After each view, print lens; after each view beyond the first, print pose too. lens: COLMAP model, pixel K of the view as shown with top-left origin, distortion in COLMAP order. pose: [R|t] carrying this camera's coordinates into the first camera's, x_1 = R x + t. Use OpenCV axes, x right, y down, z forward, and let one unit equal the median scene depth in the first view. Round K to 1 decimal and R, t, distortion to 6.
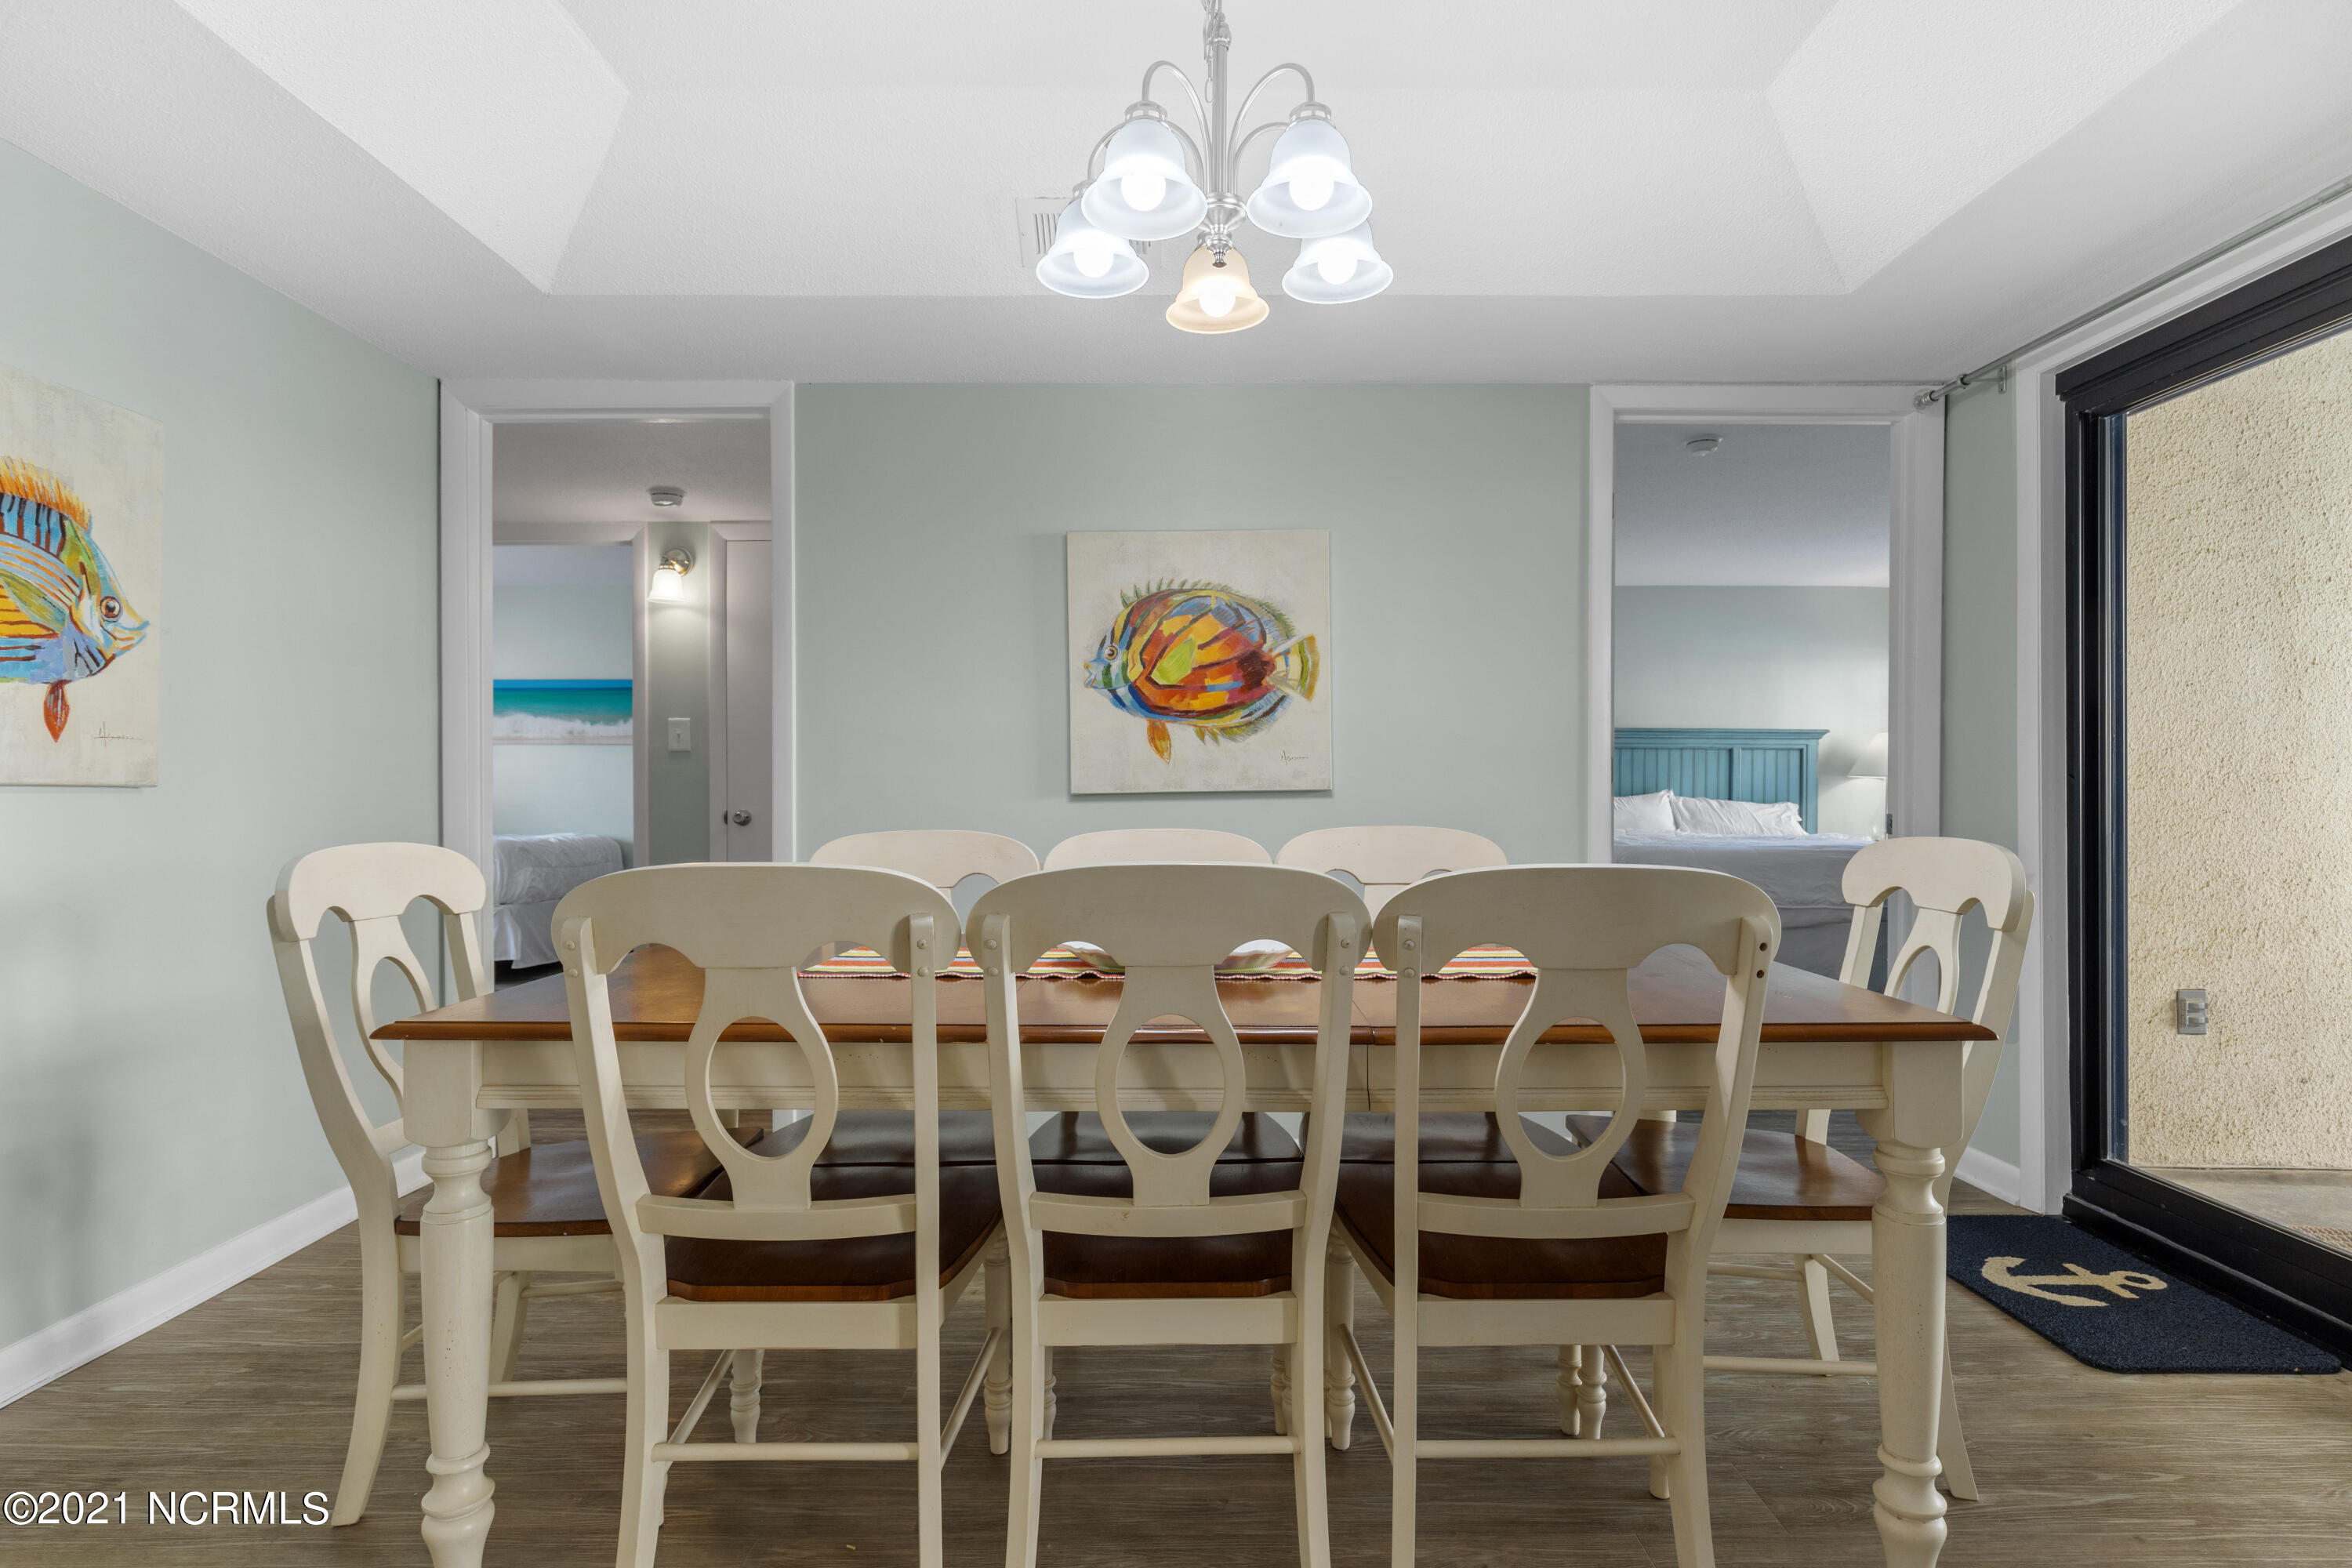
lens RADIAL K [[1217.2, 0, 1174.6], [0, 1217.2, 794.3], [0, 0, 1]] dist [0.004740, -0.000135]
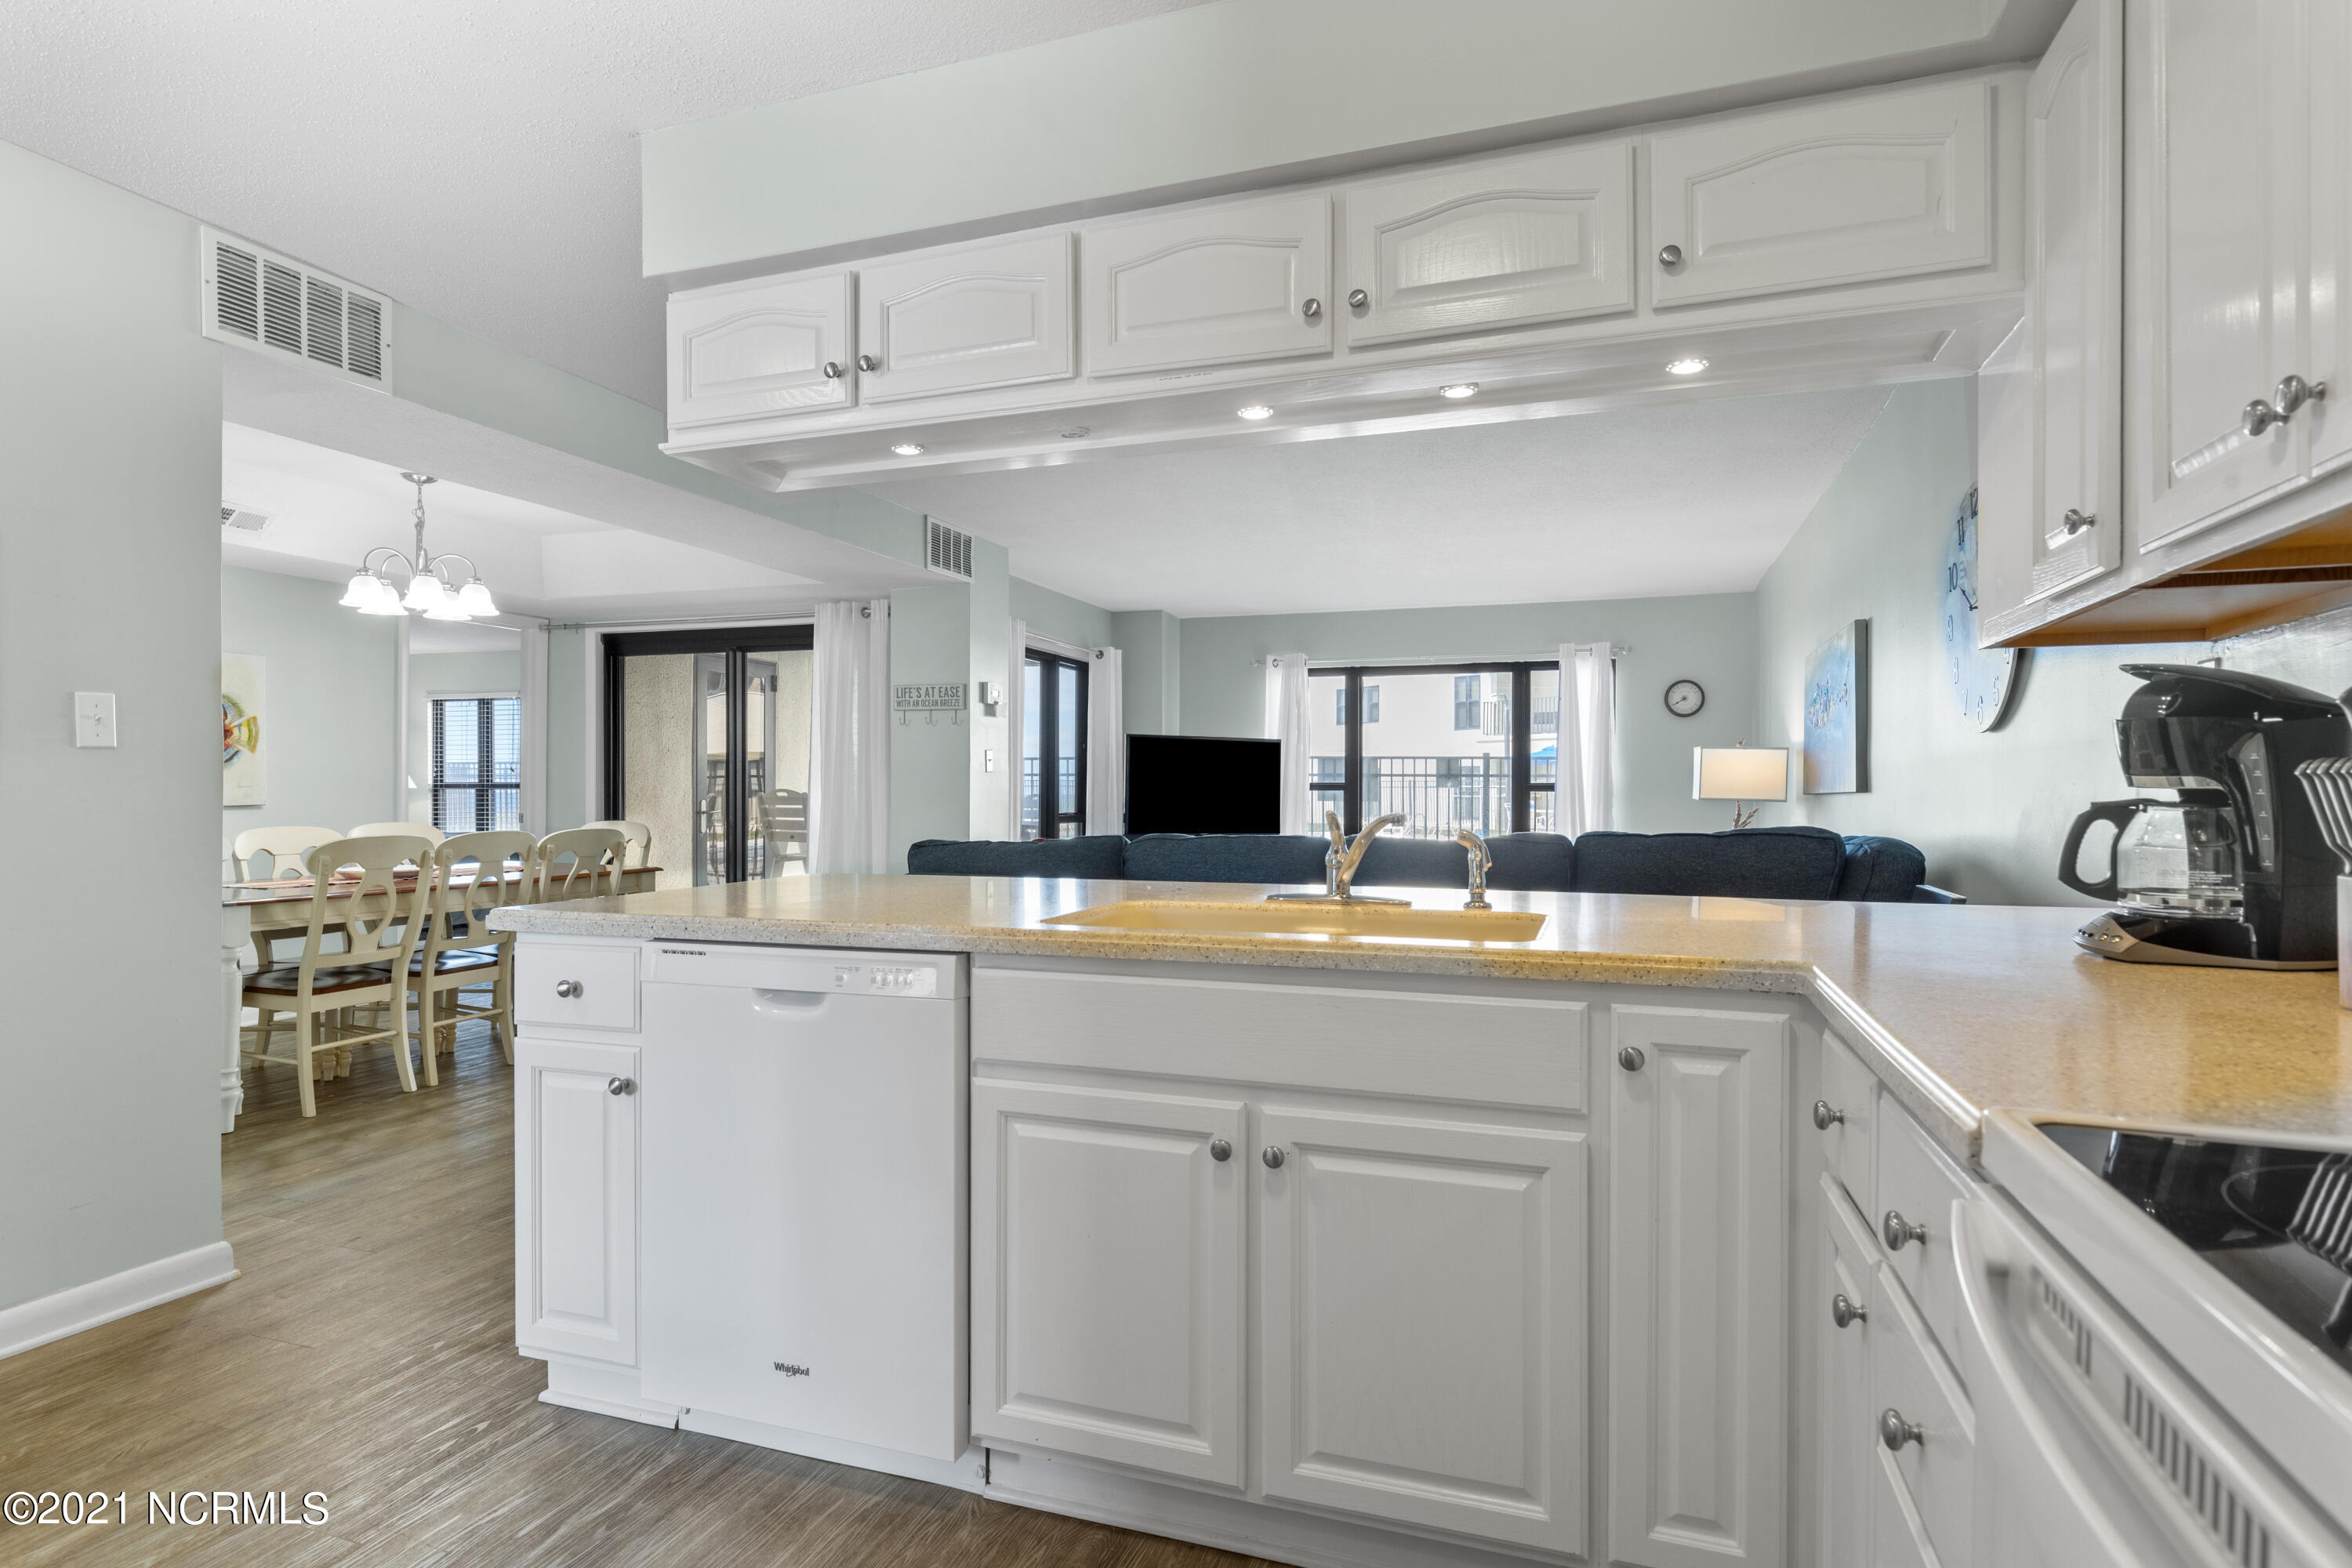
lens RADIAL K [[1234.4, 0, 1168.2], [0, 1234.4, 789.5], [0, 0, 1]] dist [-0.000131, 0.000678]
pose [[0.330077, 0.001008, 0.943953, -1.116713], [0.000004, 0.999999, -0.001069, -0.024191], [-0.943954, 0.000357, 0.330077, -0.807308]]
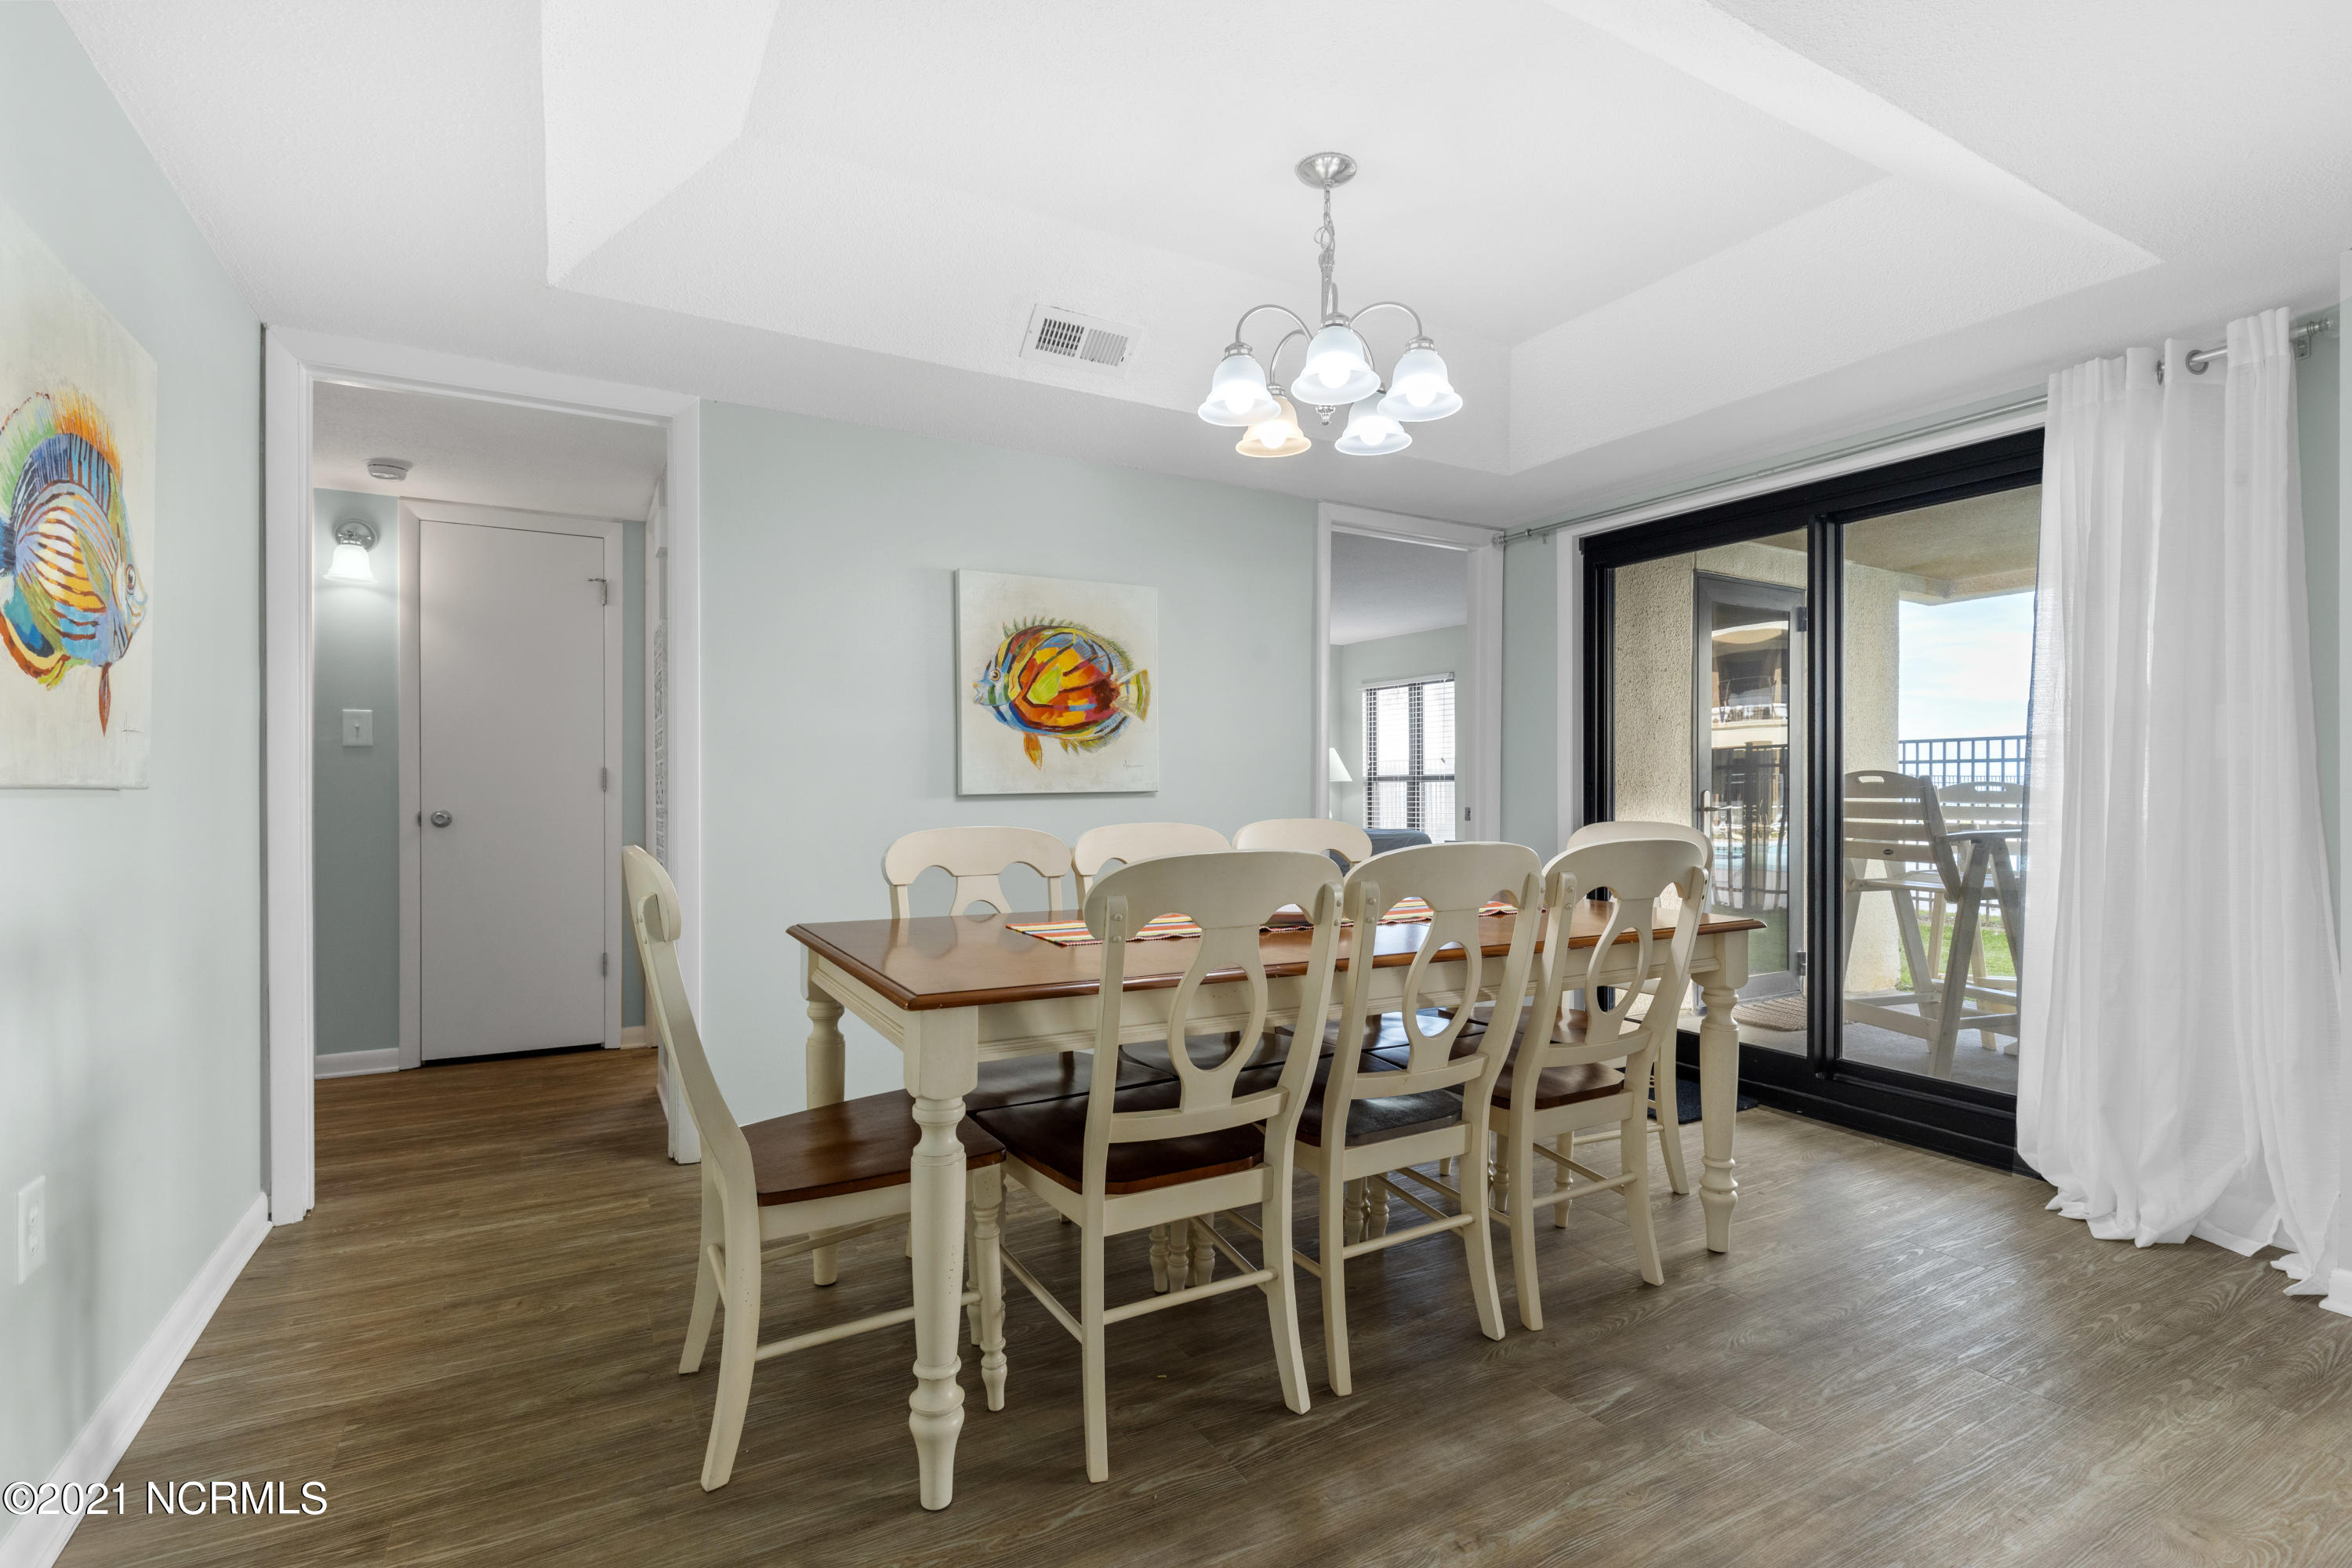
lens RADIAL K [[1102.7, 0, 1169.3], [0, 1102.7, 790.5], [0, 0, 1]] dist [0.001326, -0.000383]
pose [[0.870318, 0.001061, 0.492489, -0.431906], [-0.000615, 0.999999, -0.001067, -0.003186], [-0.492490, 0.000625, 0.870318, -0.014210]]
